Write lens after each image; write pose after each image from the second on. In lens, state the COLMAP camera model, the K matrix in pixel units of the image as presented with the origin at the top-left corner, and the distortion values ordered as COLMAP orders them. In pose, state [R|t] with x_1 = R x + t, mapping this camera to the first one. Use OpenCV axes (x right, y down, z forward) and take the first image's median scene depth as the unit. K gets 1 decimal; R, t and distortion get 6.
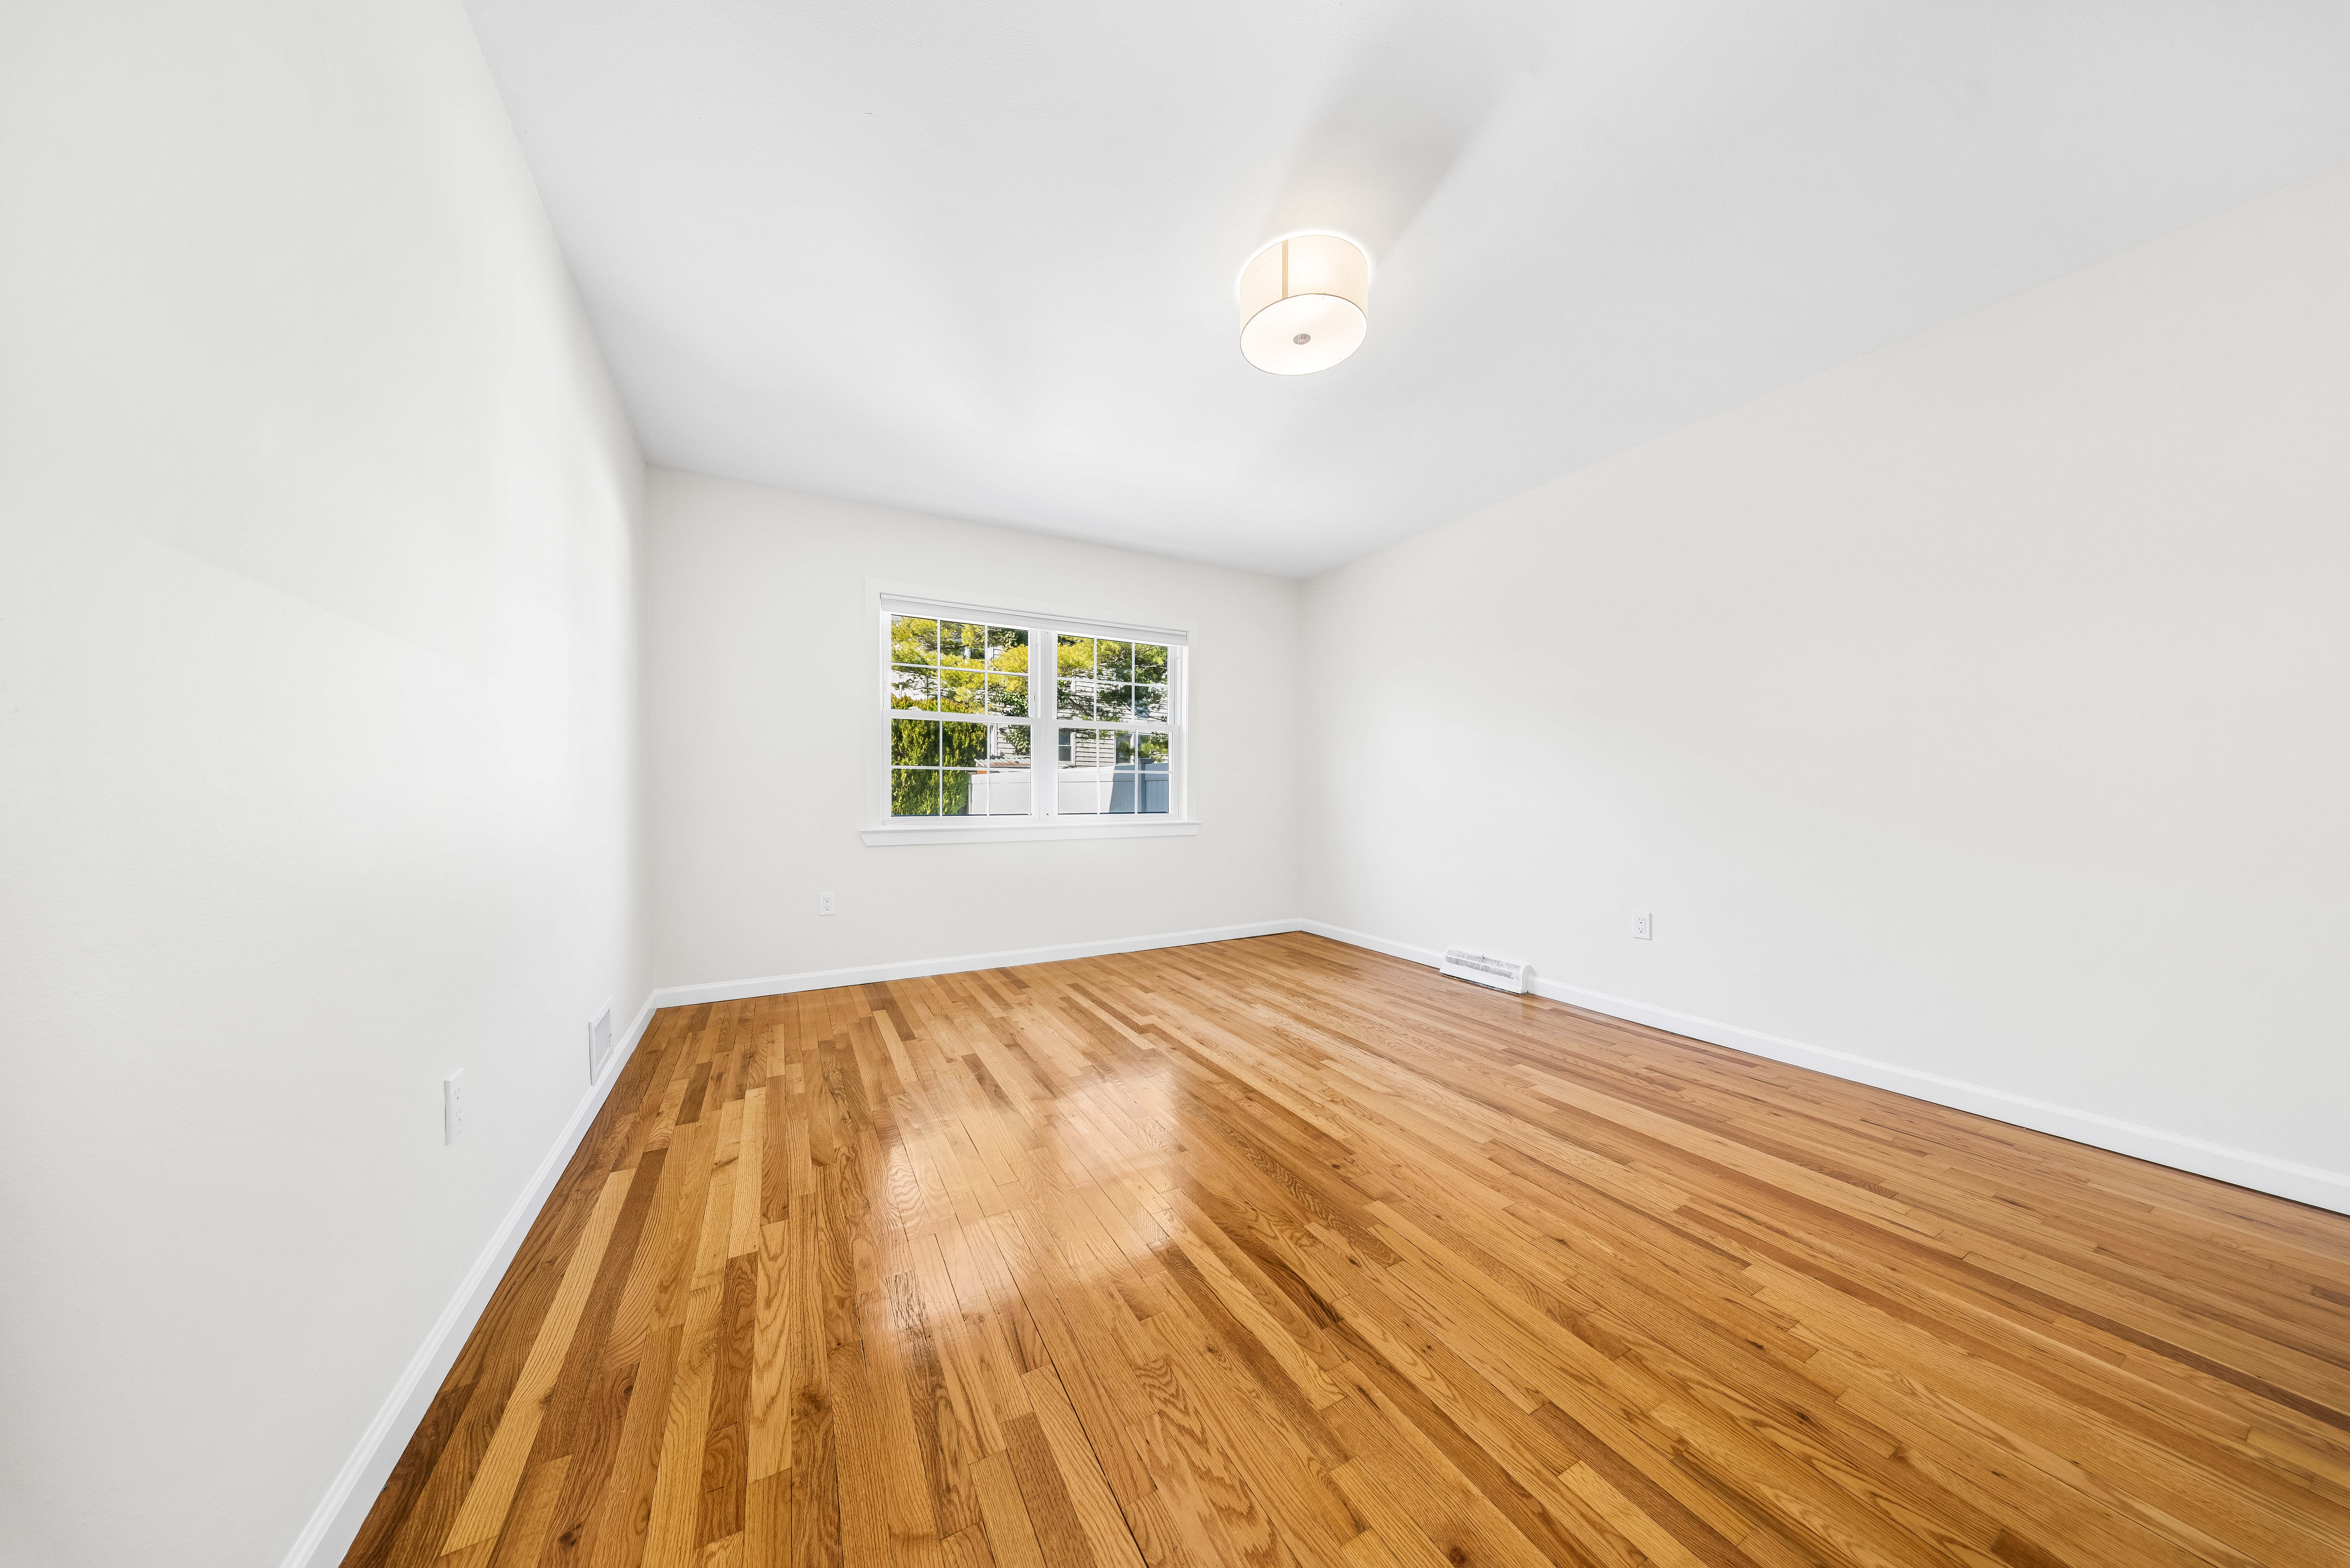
lens RADIAL K [[668.2, 0, 1175.0], [0, 668.2, 784.0], [0, 0, 1]] dist [0.000388, -0.002238]
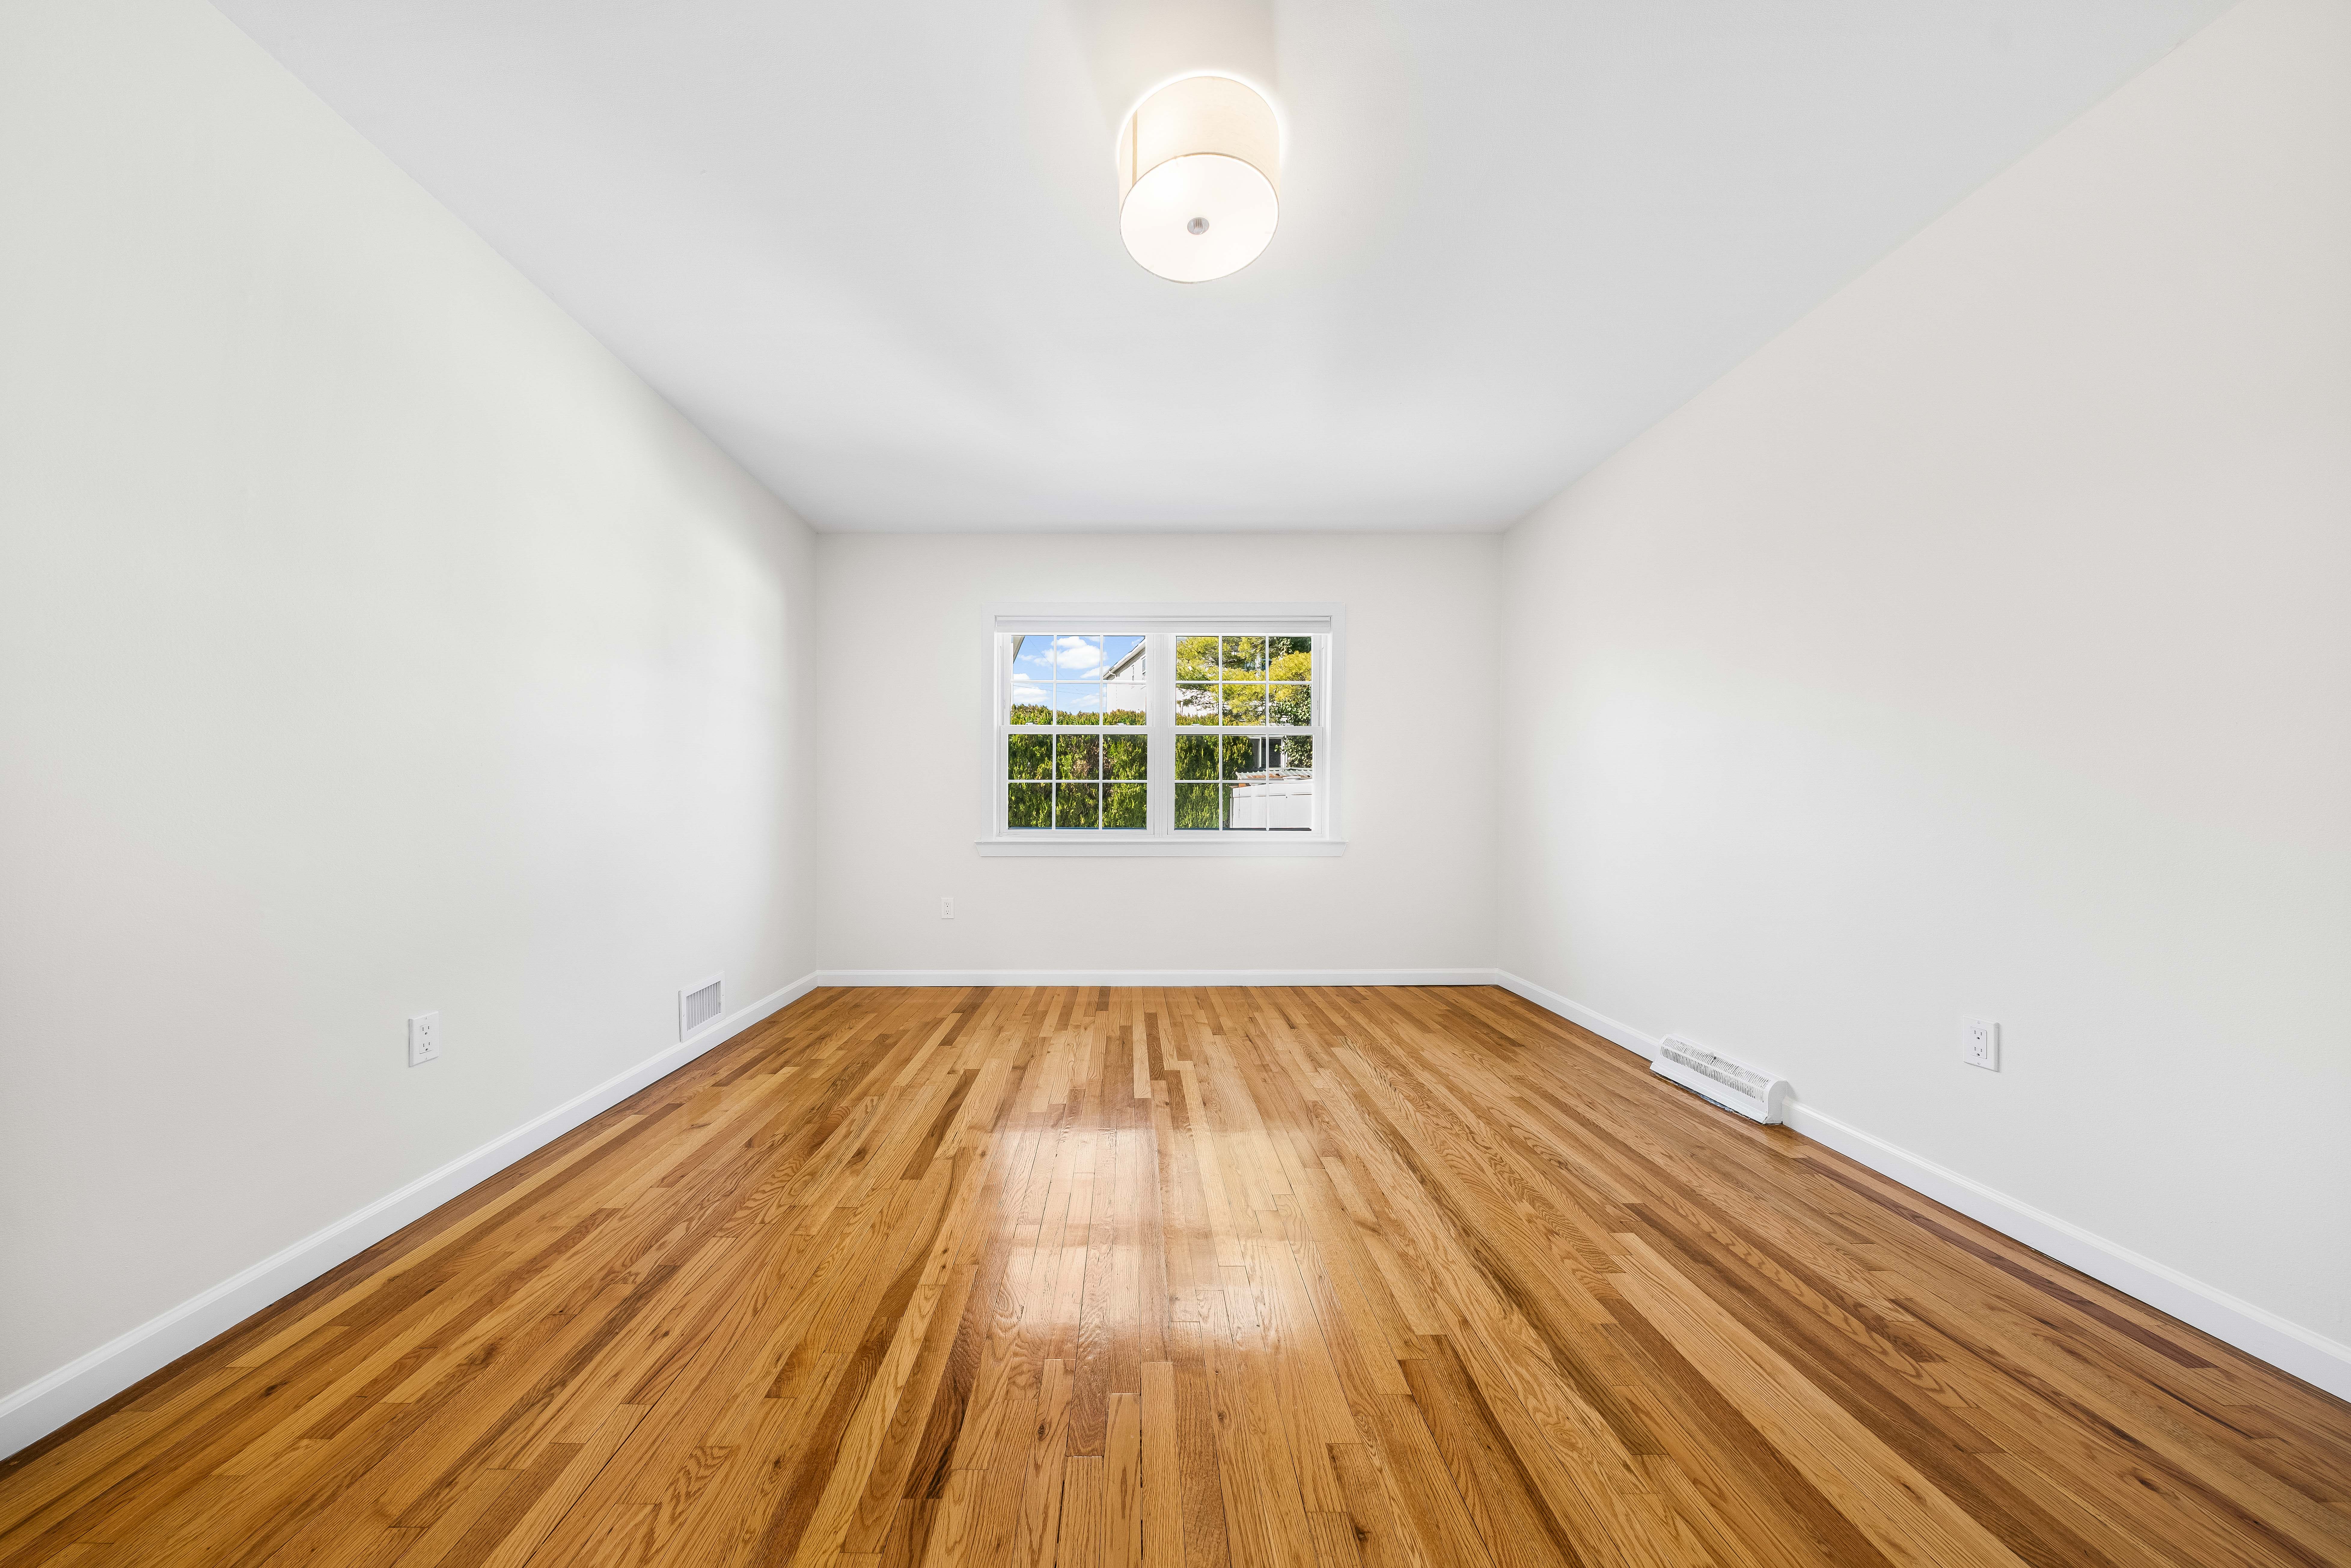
lens RADIAL K [[701.4, 0, 1175.5], [0, 701.4, 784.0], [0, 0, 1]] dist [0.000281, -0.001950]
pose [[0.892454, -0.012125, -0.450975, 0.357654], [0.003401, 0.999791, -0.020149, 0.003378], [0.451125, 0.016448, 0.892309, 0.165747]]
